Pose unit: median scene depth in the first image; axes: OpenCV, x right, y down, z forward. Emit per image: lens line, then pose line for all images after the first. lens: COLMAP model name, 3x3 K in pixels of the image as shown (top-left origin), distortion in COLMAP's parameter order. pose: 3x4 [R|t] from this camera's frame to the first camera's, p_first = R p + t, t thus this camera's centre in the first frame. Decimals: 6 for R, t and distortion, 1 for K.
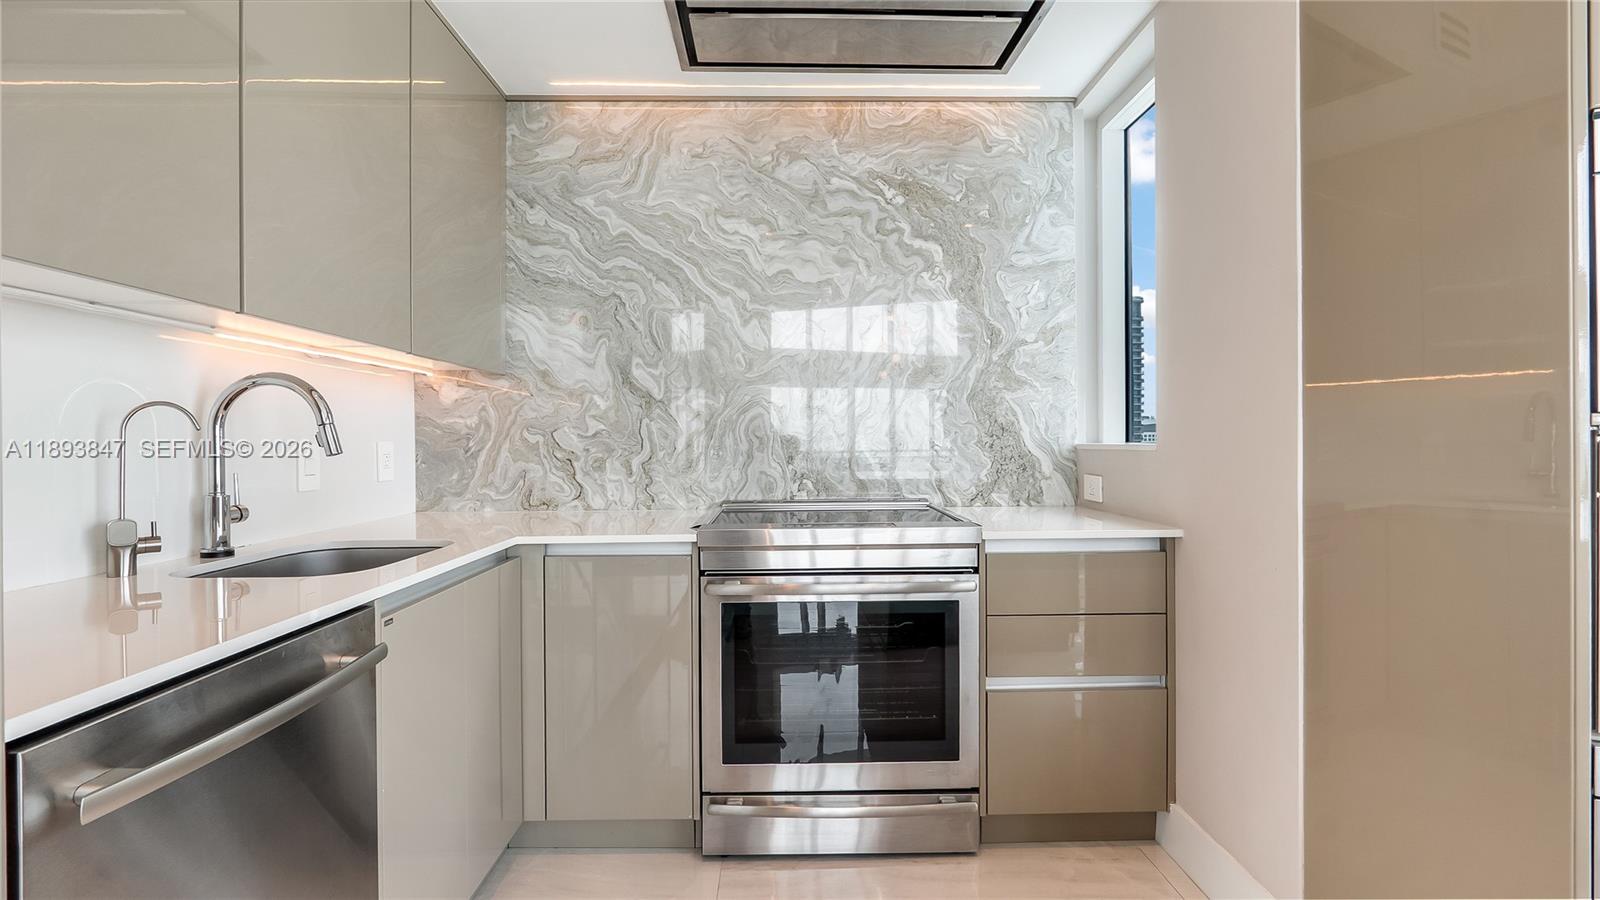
lens RADIAL K [[742.2, 0, 795.0], [0, 742.2, 451.7], [0, 0, 1]] dist [0.000267, -0.000208]
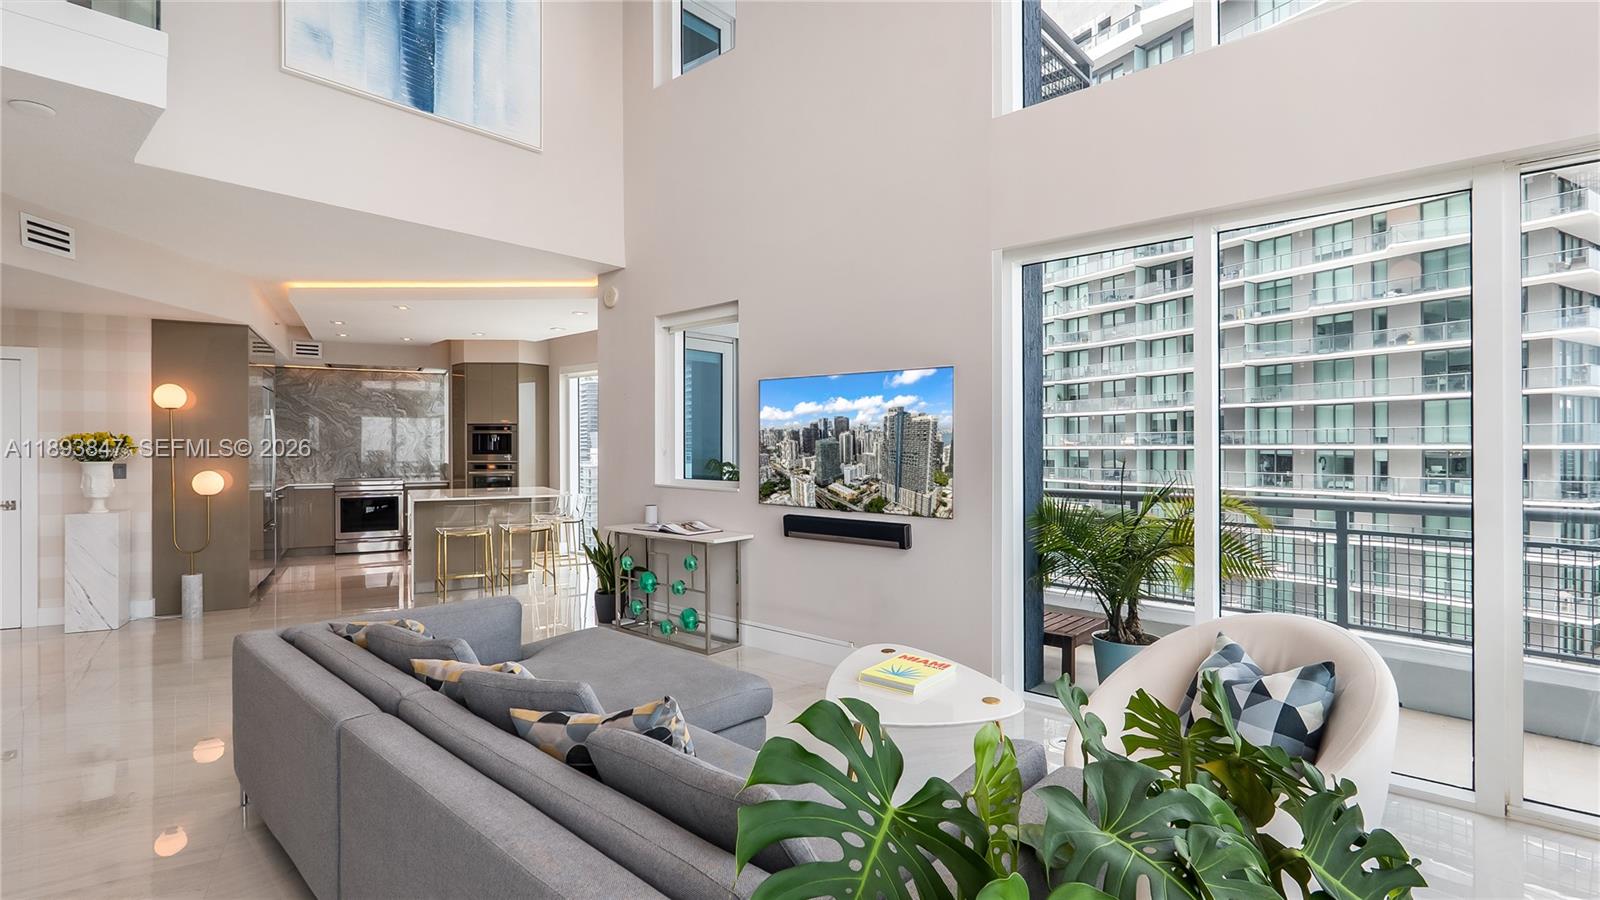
lens RADIAL K [[742.2, 0, 795.0], [0, 742.2, 451.7], [0, 0, 1]] dist [0.000267, -0.000208]
pose [[0.881655, 0.000703, 0.471894, 0.161449], [0.006750, 0.999878, -0.014102, -0.000241], [-0.471846, 0.015618, 0.881542, -3.317193]]
